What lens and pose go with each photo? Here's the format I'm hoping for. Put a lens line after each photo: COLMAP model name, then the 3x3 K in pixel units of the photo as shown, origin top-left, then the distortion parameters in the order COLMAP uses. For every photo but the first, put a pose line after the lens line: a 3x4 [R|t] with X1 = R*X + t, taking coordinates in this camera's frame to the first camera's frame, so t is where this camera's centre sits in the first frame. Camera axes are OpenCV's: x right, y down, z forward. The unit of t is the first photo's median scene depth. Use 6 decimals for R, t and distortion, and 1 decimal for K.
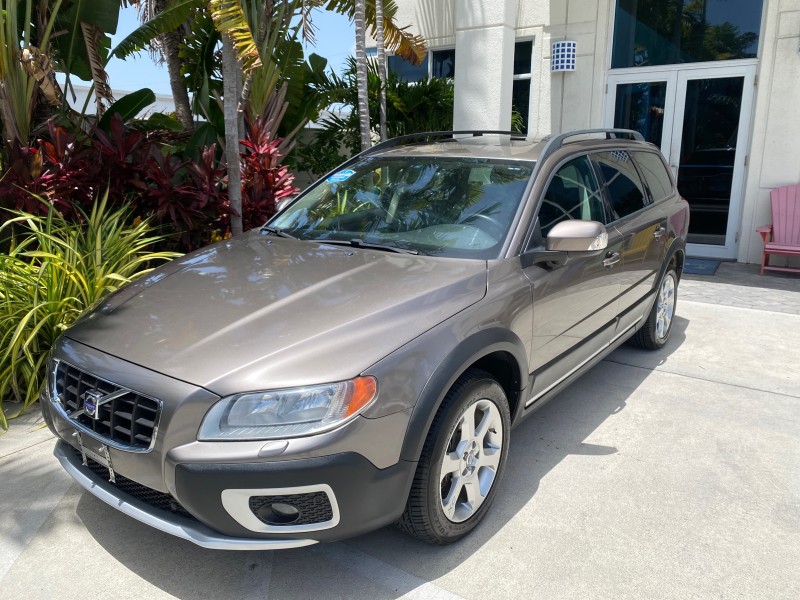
lens RADIAL K [[616.7, 0, 402.2], [0, 616.7, 300.0], [0, 0, 1]] dist [0.014012, -0.019776]
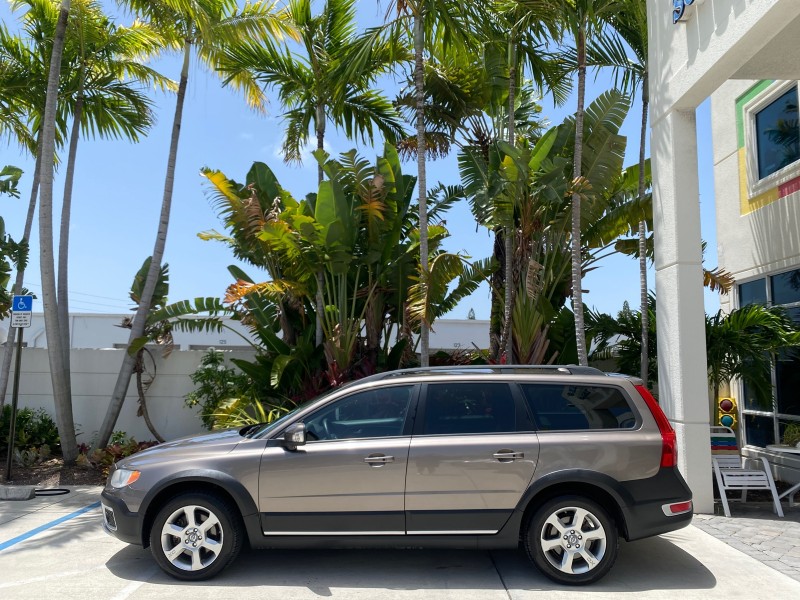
lens RADIAL K [[616.7, 0, 392.9], [0, 616.7, 299.2], [0, 0, 1]] dist [0.014012, -0.019776]
pose [[0.558162, -0.092278, -0.824585, 0.923826], [-0.200456, 0.949361, -0.241931, -0.047887], [0.805154, 0.300329, 0.511399, 0.122379]]
